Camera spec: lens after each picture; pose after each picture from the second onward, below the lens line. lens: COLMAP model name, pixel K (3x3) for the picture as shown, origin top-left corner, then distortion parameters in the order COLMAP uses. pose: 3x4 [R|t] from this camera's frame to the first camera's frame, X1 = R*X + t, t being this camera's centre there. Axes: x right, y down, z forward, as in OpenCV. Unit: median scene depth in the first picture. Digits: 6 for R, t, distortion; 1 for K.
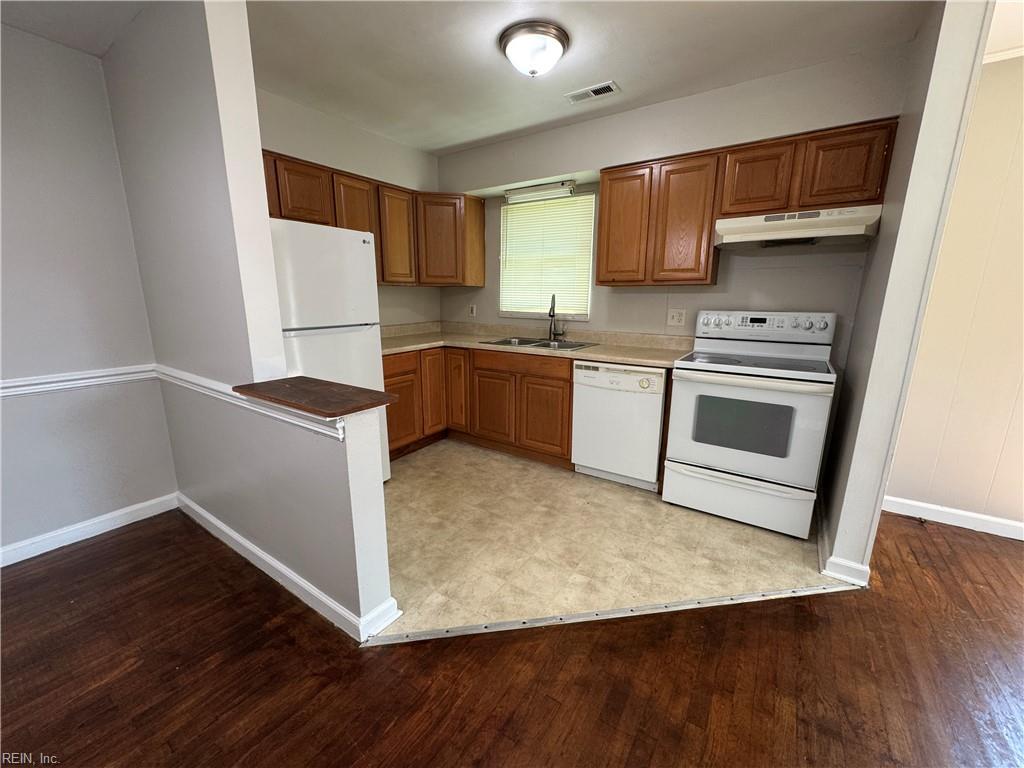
lens RADIAL K [[408.5, 0, 511.5], [0, 408.5, 384.2], [0, 0, 1]] dist [-0.005298, 0.001291]
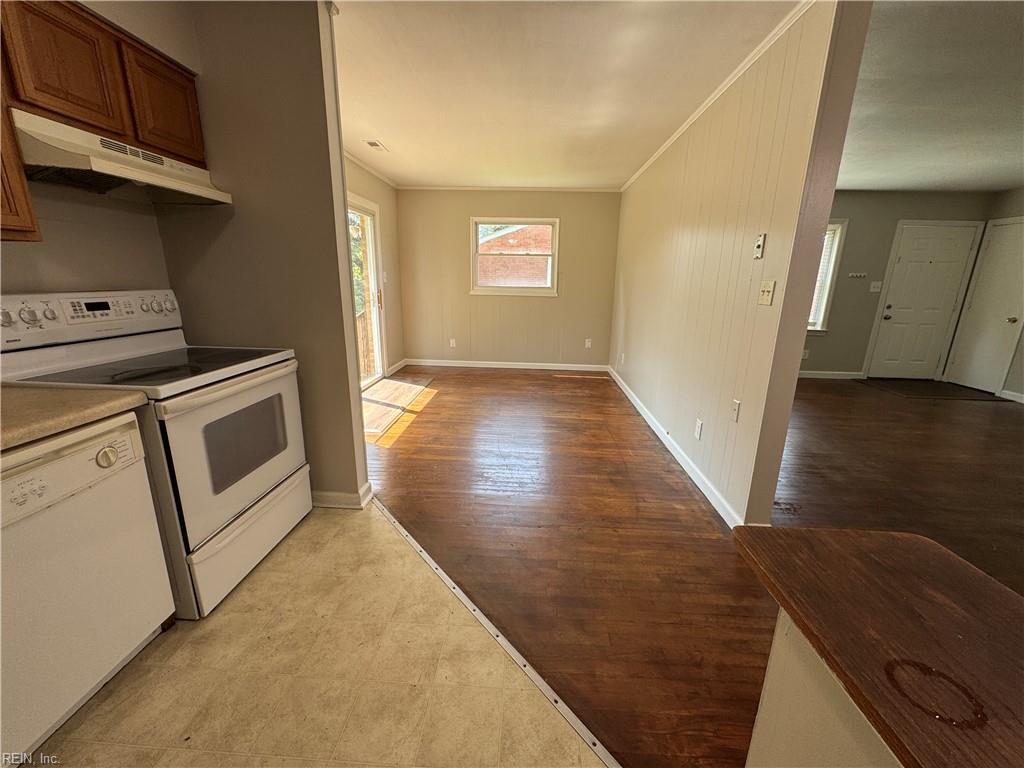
lens RADIAL K [[408.5, 0, 512.1], [0, 408.5, 384.4], [0, 0, 1]] dist [-0.005298, 0.001291]
pose [[-0.515799, -0.228127, 0.825778, -0.365483], [0.160490, 0.921100, 0.354707, -0.222213], [-0.841543, 0.315487, -0.438490, 1.040622]]
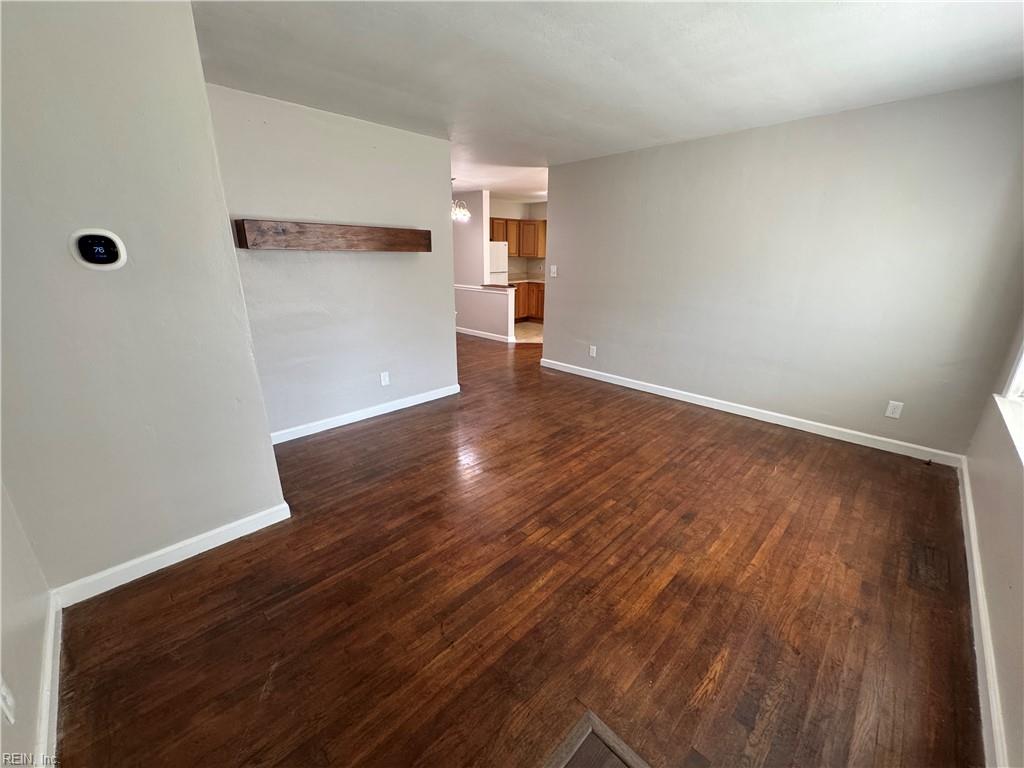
lens RADIAL K [[408.5, 0, 515.4], [0, 408.5, 384.6], [0, 0, 1]] dist [-0.005298, 0.001291]
pose [[0.983648, 0.060547, -0.169618, 0.065312], [-0.044356, 0.994230, 0.097669, 0.084943], [0.174553, -0.088549, 0.980658, -0.449373]]
